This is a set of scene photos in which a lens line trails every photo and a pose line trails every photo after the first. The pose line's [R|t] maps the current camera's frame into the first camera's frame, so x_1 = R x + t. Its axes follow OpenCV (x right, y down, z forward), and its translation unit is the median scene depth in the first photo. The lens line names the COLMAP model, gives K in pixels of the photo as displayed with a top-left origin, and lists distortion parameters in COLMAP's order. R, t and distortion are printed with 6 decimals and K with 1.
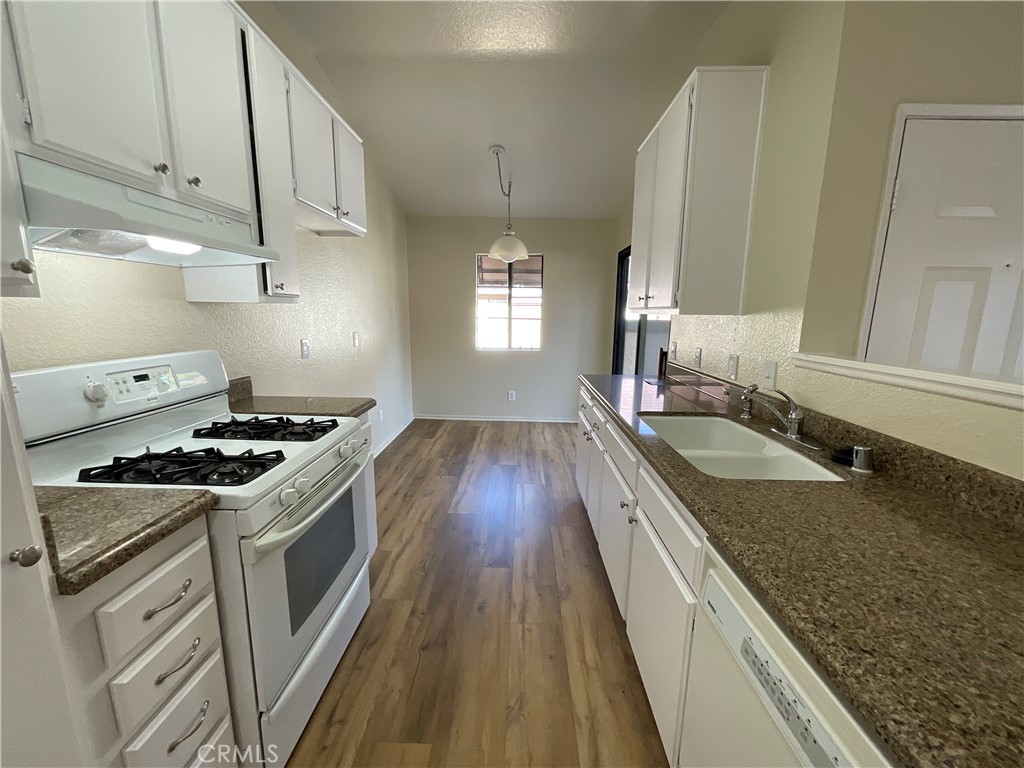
lens RADIAL K [[413.1, 0, 514.0], [0, 413.1, 387.0], [0, 0, 1]] dist [0.001049, -0.000648]
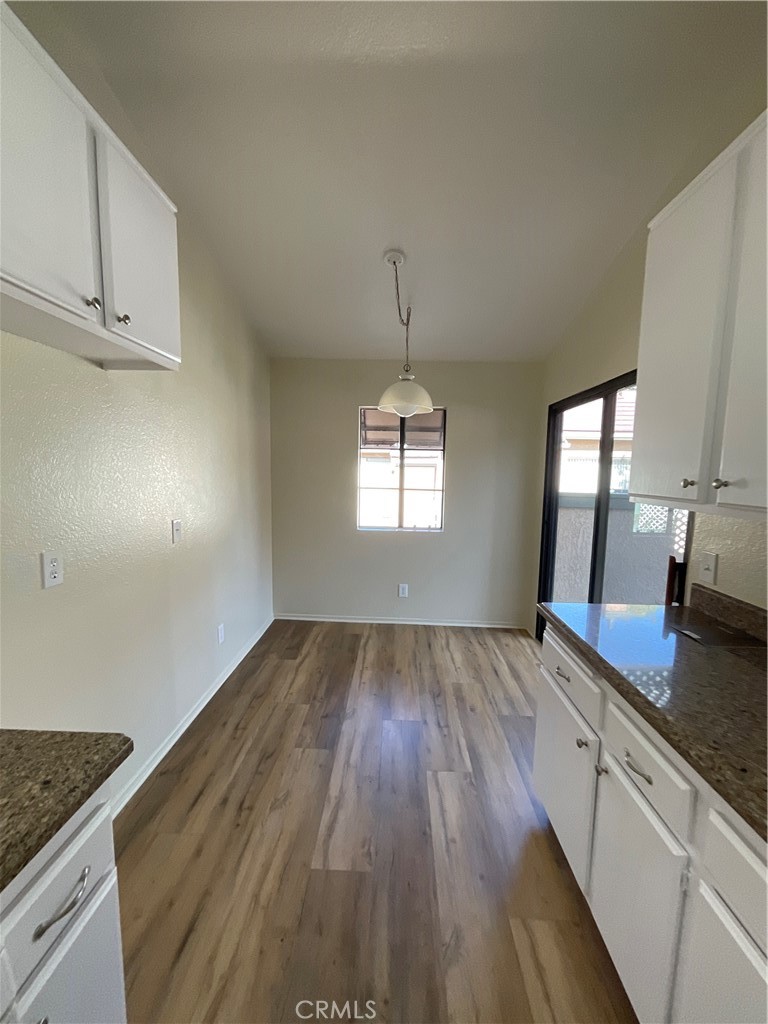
lens RADIAL K [[413.1, 0, 382.9], [0, 413.1, 513.5], [0, 0, 1]] dist [0.001049, -0.000648]
pose [[0.999882, 0.006320, -0.014033, -0.057775], [-0.007293, 0.997496, -0.070352, -0.114520], [0.013554, 0.070446, 0.997423, 0.406301]]
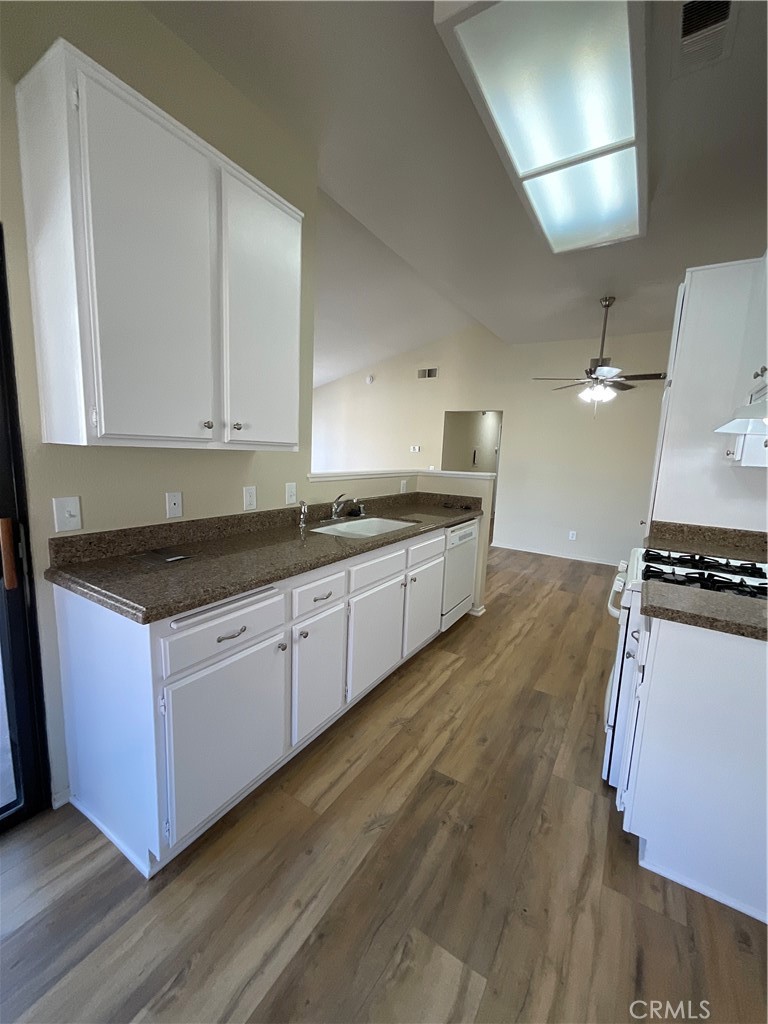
lens RADIAL K [[413.1, 0, 382.5], [0, 413.1, 512.5], [0, 0, 1]] dist [0.001049, -0.000648]
pose [[-0.853993, -0.123740, 0.505356, -0.205930], [0.040701, 0.952441, 0.301993, -0.221750], [-0.518690, 0.278469, -0.808341, 1.175824]]
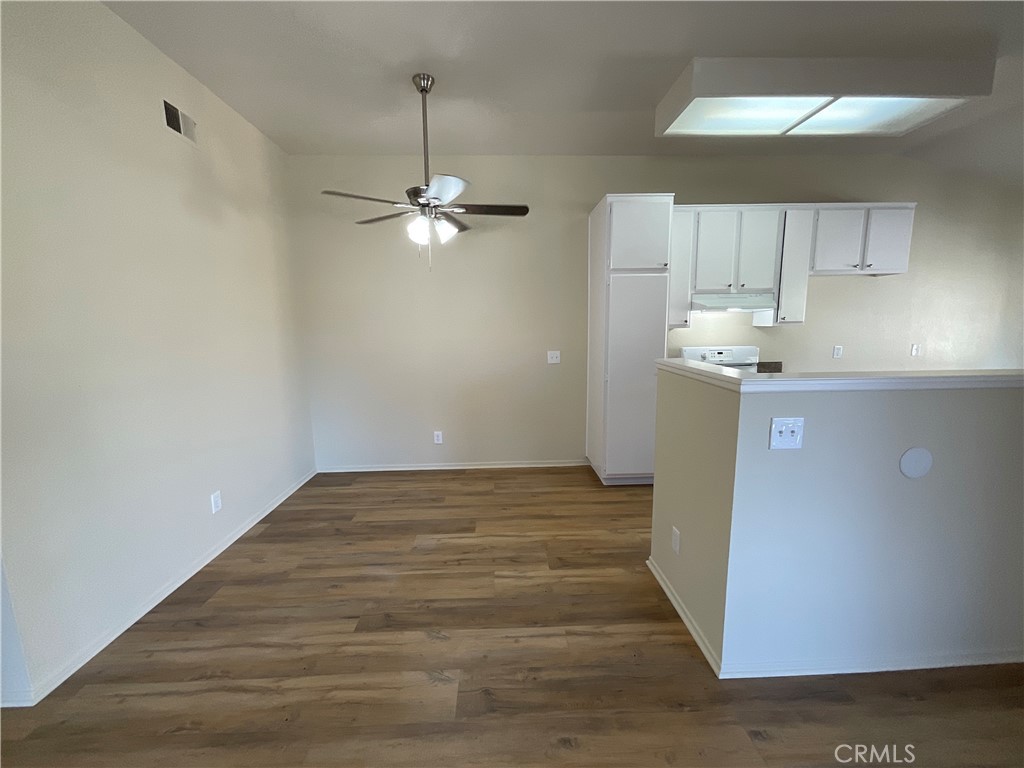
lens RADIAL K [[413.1, 0, 511.4], [0, 413.1, 387.4], [0, 0, 1]] dist [0.001049, -0.000648]
pose [[0.059819, 0.130862, -0.989594, 0.885615], [-0.162151, 0.979476, 0.119723, 0.047456], [0.984951, 0.153302, 0.079811, -0.300271]]
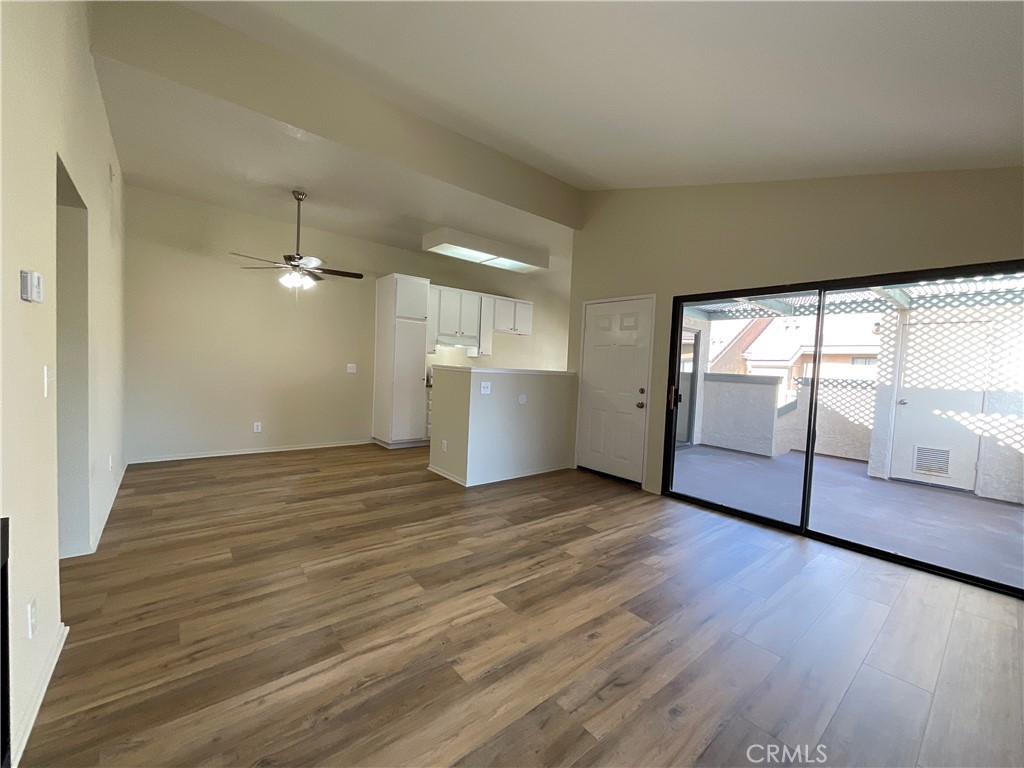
lens RADIAL K [[413.1, 0, 512.1], [0, 413.1, 388.9], [0, 0, 1]] dist [0.001049, -0.000648]
pose [[0.655568, 0.055110, -0.753123, 1.549417], [-0.168303, 0.982910, -0.074577, 0.205736], [0.736142, 0.175643, 0.653639, -0.784389]]
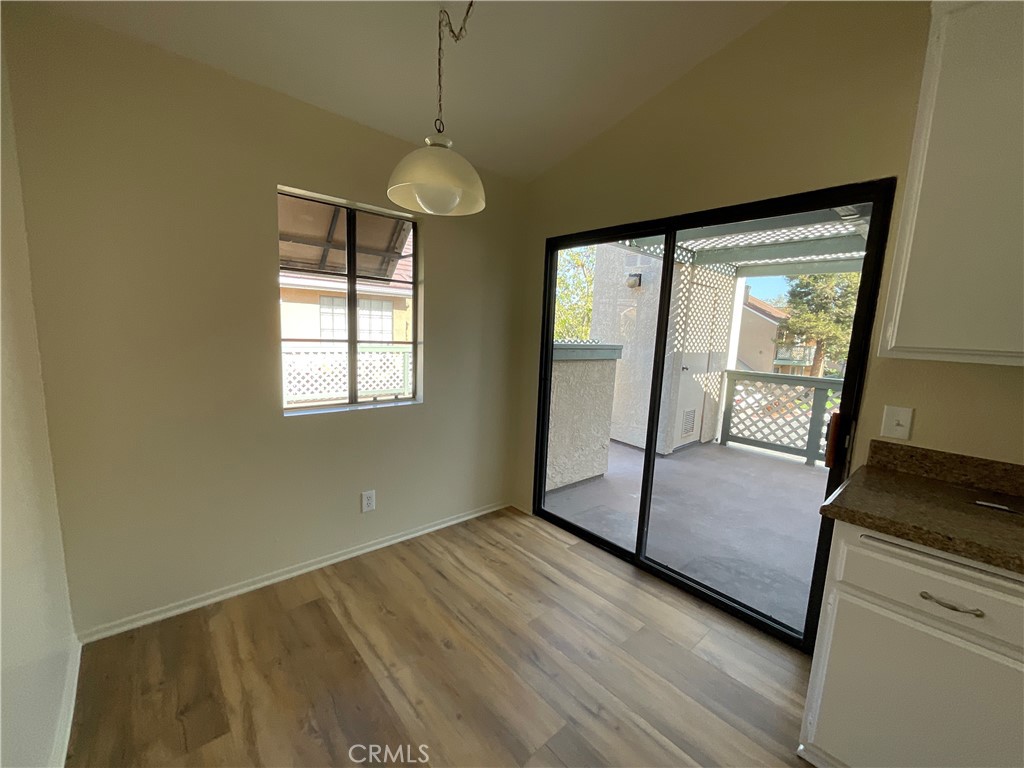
lens RADIAL K [[413.1, 0, 512.4], [0, 413.1, 386.9], [0, 0, 1]] dist [0.001049, -0.000648]
pose [[0.733316, -0.078516, 0.675339, -0.345171], [0.088556, 0.995878, 0.019624, -0.184272], [-0.674096, 0.045415, 0.737246, 0.909130]]
